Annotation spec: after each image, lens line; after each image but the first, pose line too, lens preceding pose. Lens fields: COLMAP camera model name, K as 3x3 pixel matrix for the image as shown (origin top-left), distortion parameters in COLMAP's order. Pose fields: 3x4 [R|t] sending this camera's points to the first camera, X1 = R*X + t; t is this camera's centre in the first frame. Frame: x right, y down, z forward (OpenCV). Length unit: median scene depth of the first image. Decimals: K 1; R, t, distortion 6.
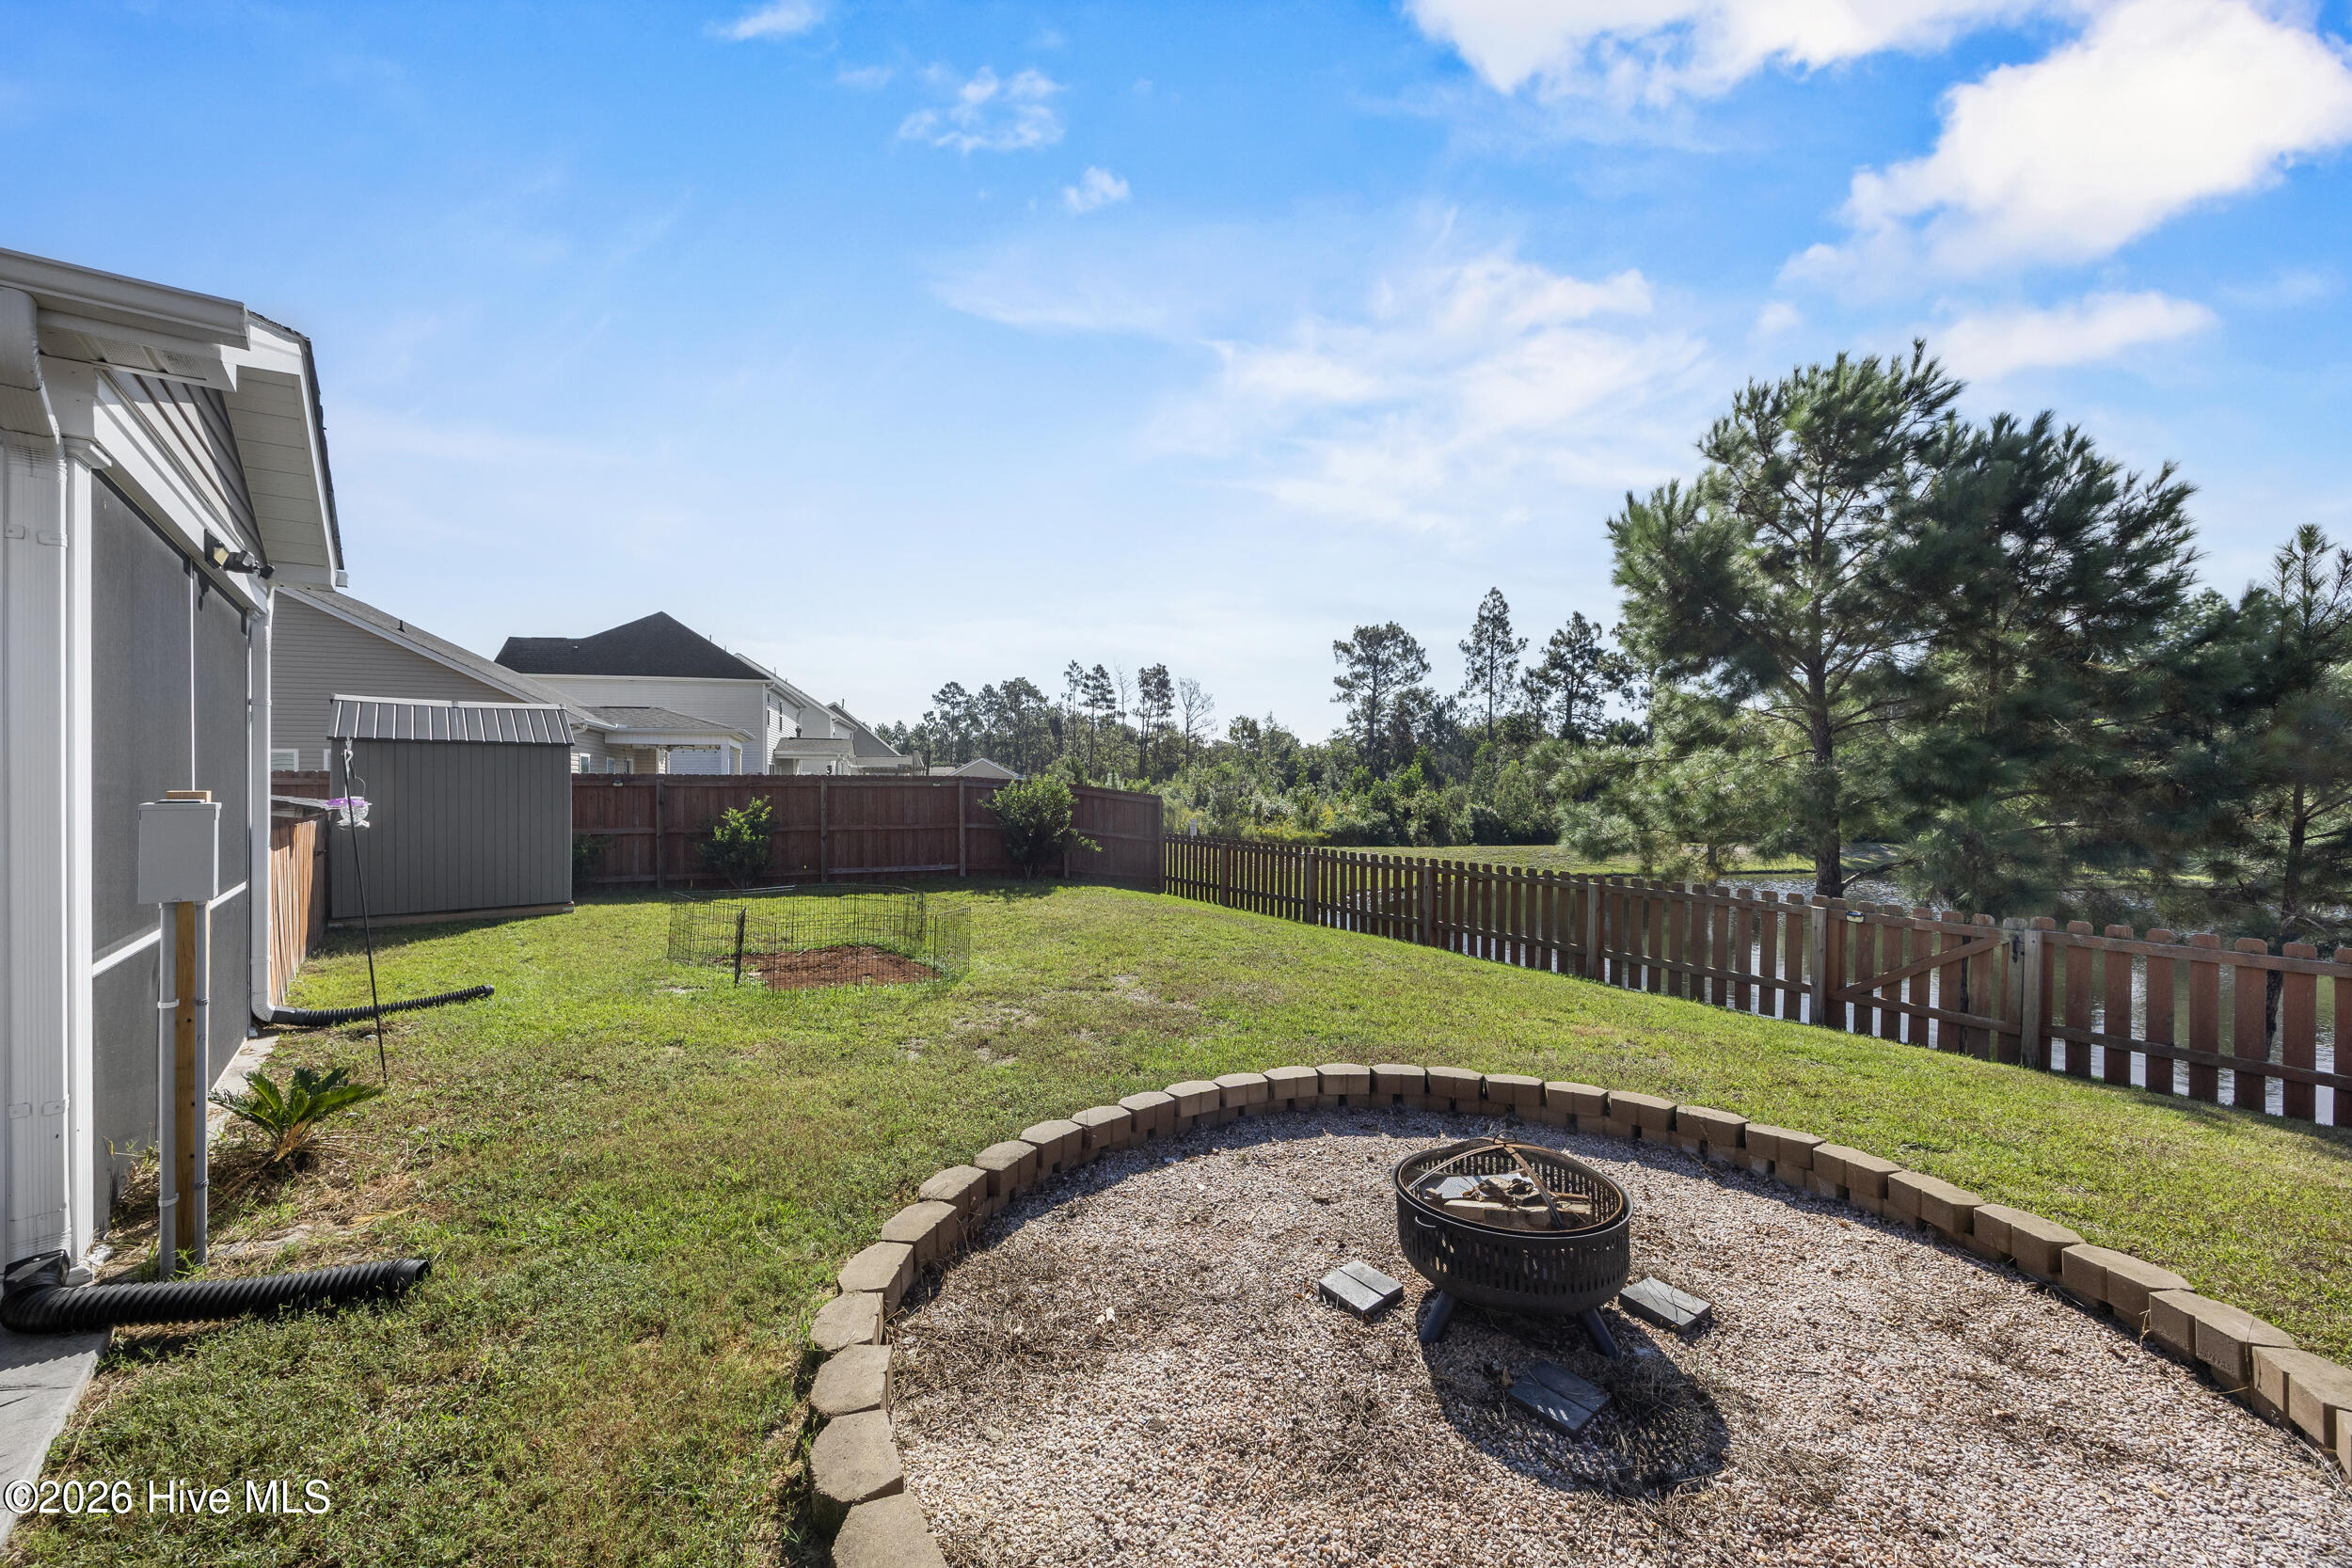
lens RADIAL K [[900.6, 0, 1171.6], [0, 900.6, 789.2], [0, 0, 1]] dist [-0.001799, -0.000012]
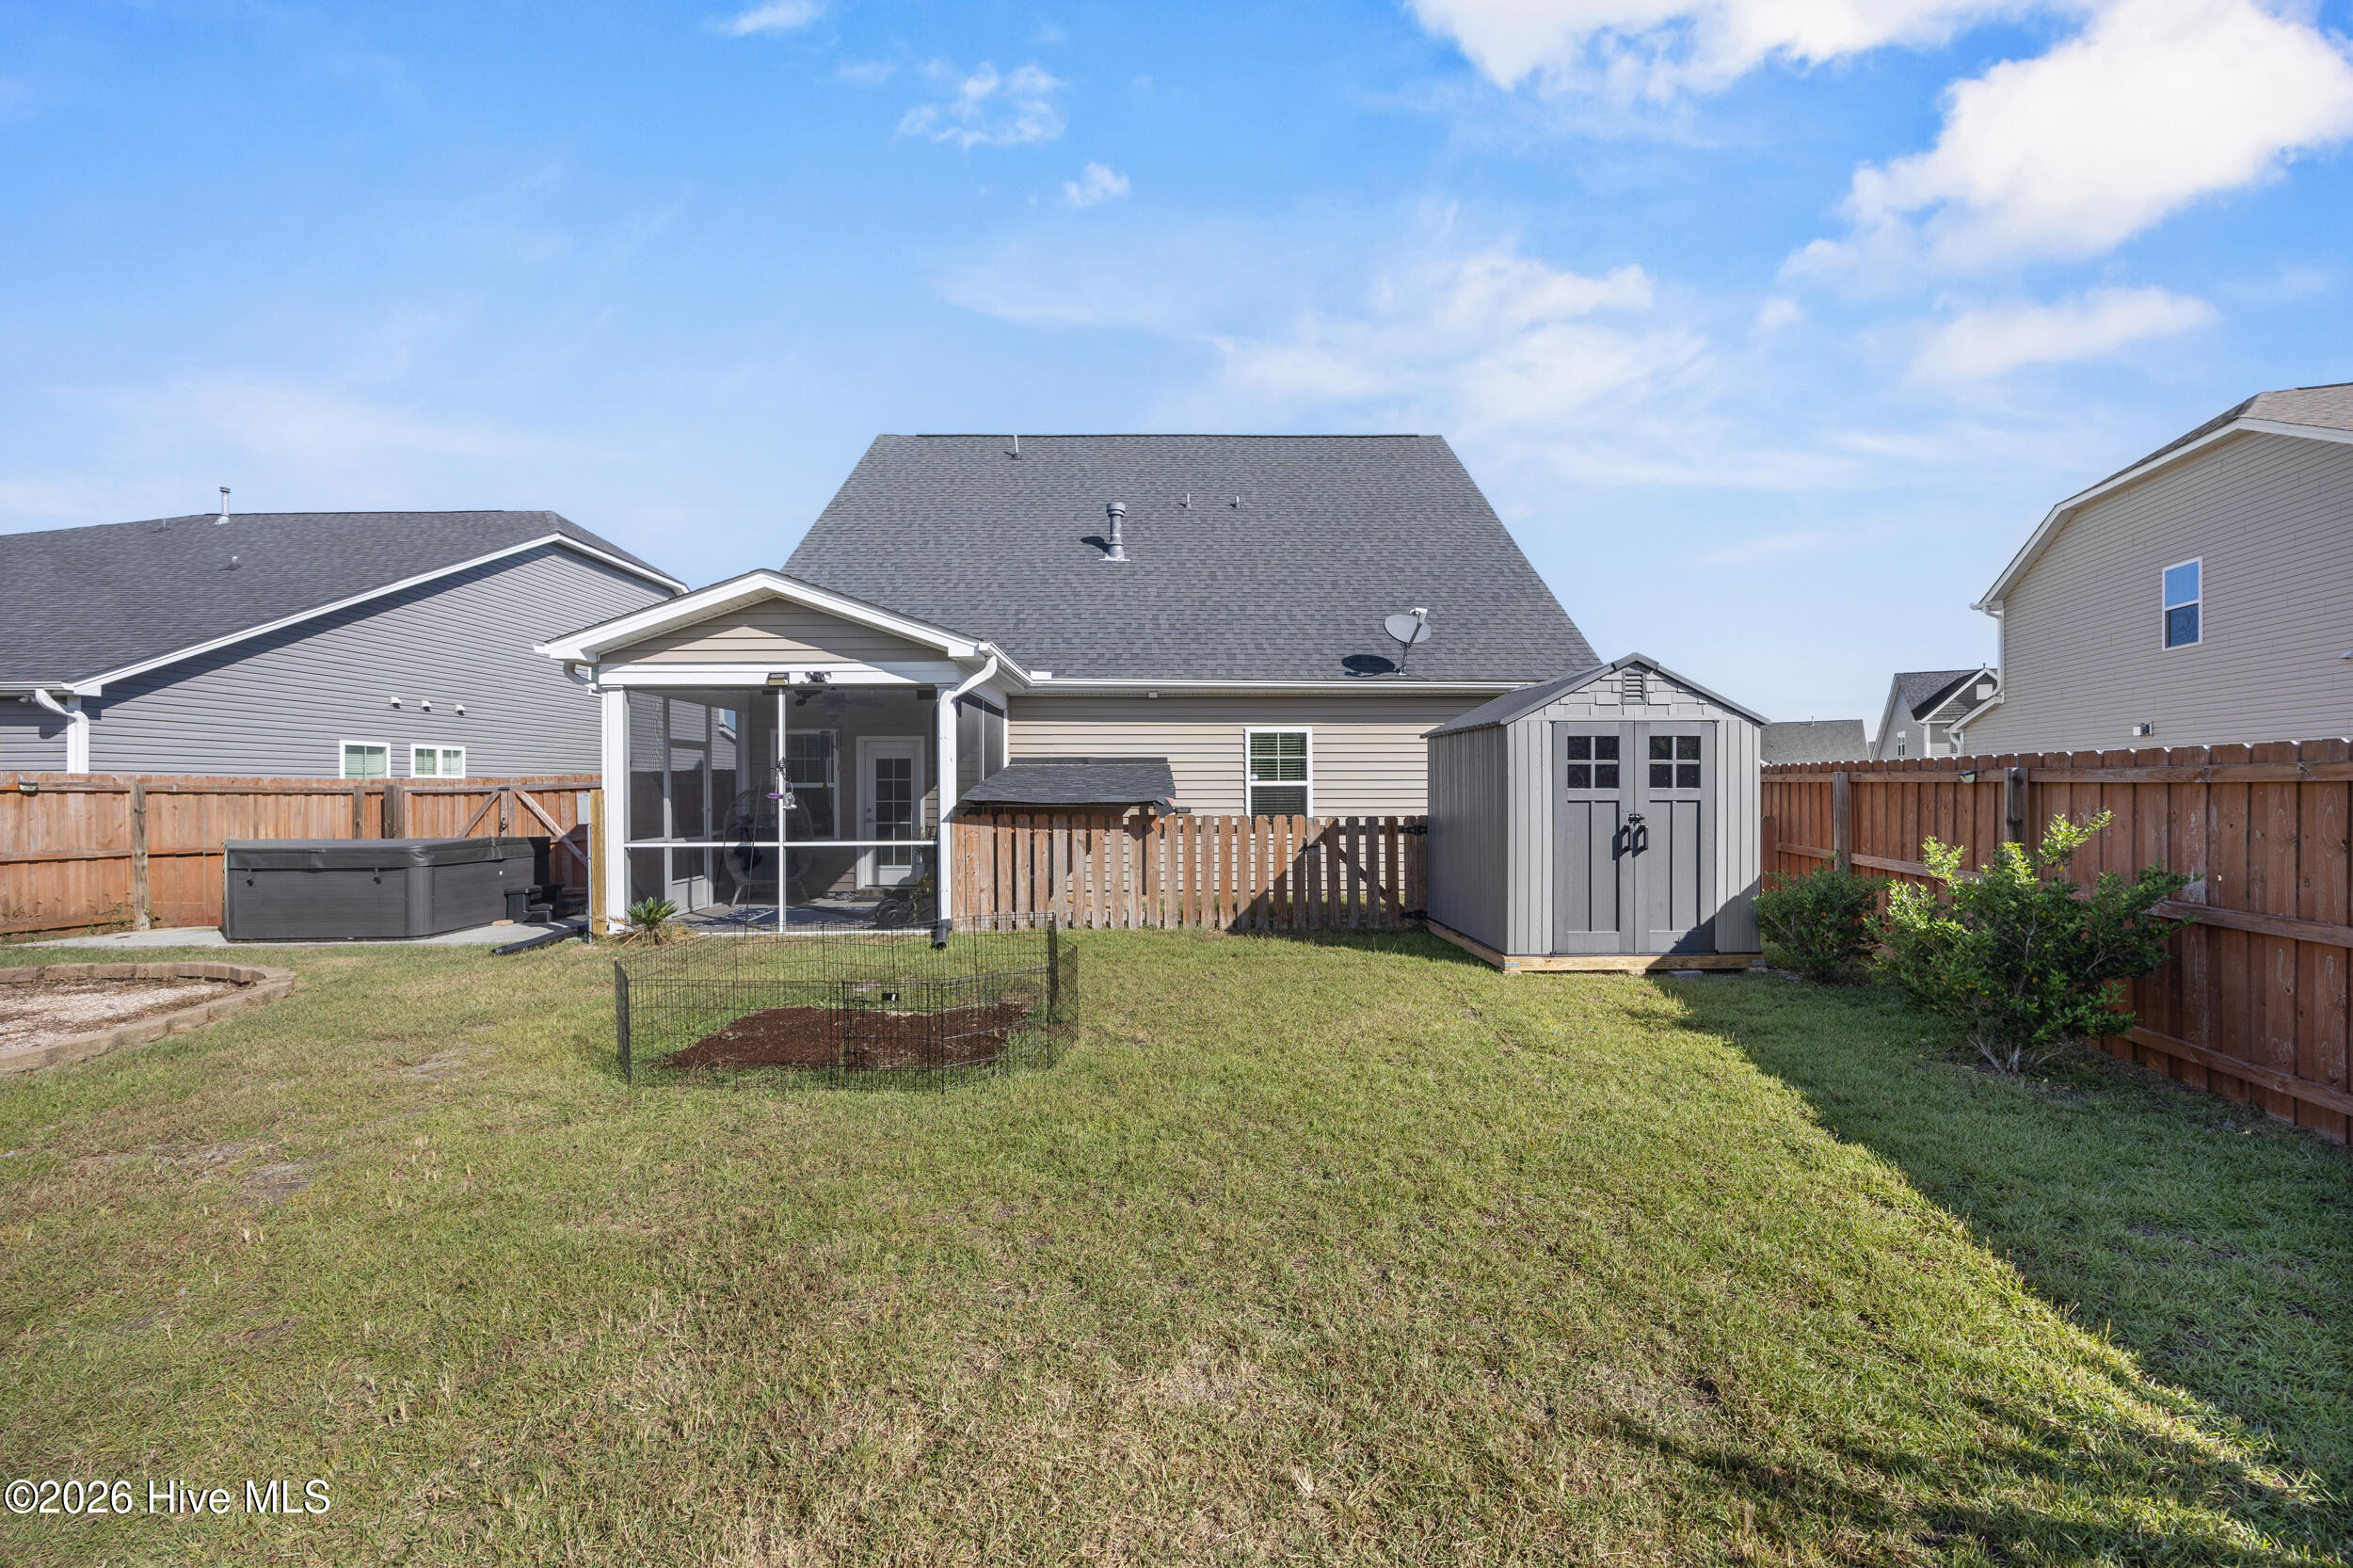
lens RADIAL K [[901.0, 0, 1172.1], [0, 901.0, 789.3], [0, 0, 1]] dist [-0.001799, -0.000012]
pose [[-0.639446, 0.007516, -0.768799, 0.010972], [0.001237, 0.999961, 0.008748, -0.004088], [0.768835, 0.004643, -0.639431, 0.955901]]
